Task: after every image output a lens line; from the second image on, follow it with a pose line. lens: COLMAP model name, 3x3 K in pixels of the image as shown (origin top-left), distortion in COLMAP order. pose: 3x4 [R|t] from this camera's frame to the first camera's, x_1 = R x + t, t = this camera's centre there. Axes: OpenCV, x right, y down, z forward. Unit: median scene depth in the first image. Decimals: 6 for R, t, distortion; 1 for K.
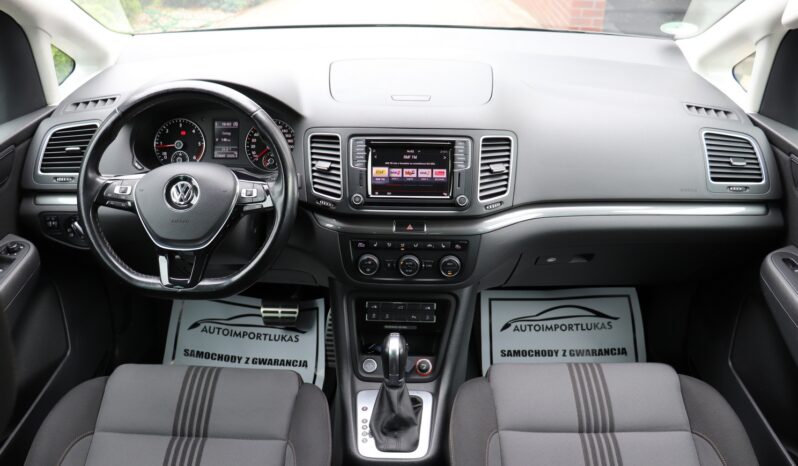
lens RADIAL K [[660.2, 0, 393.3], [0, 660.2, 226.9], [0, 0, 1]] dist [-0.179175, 0.147542]
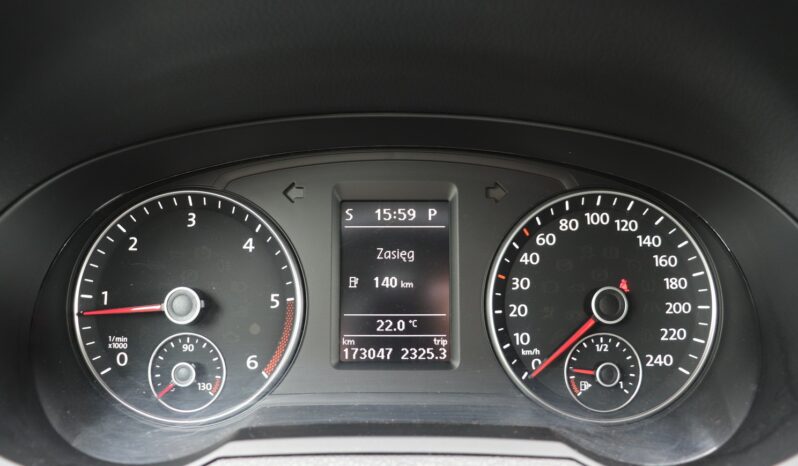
lens RADIAL K [[660.2, 0, 397.6], [0, 660.2, 232.2], [0, 0, 1]] dist [-0.179175, 0.147542]
pose [[0.999424, -0.014979, 0.030439, -0.296279], [0.020305, 0.982906, -0.182987, -0.122705], [-0.027178, 0.183500, 0.982644, 0.868659]]
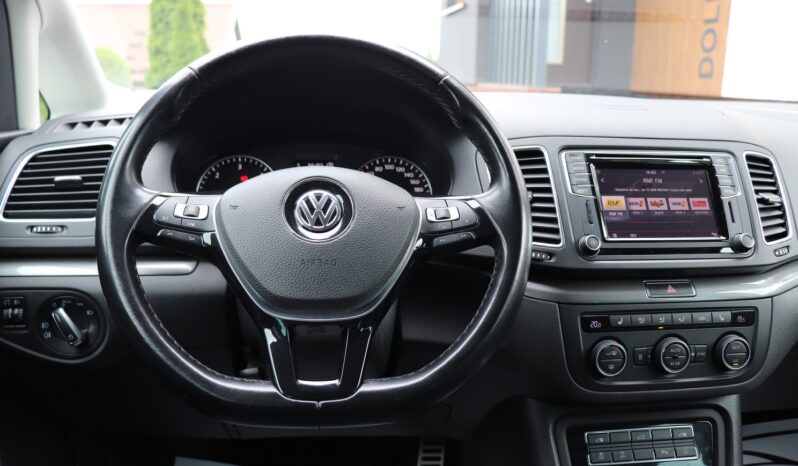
lens RADIAL K [[660.2, 0, 390.4], [0, 660.2, 225.4], [0, 0, 1]] dist [-0.179175, 0.147542]
pose [[0.990983, -0.013462, 0.133310, -0.304430], [0.053387, 0.952221, -0.300707, 0.106567], [-0.122893, 0.305113, 0.944353, 0.454011]]
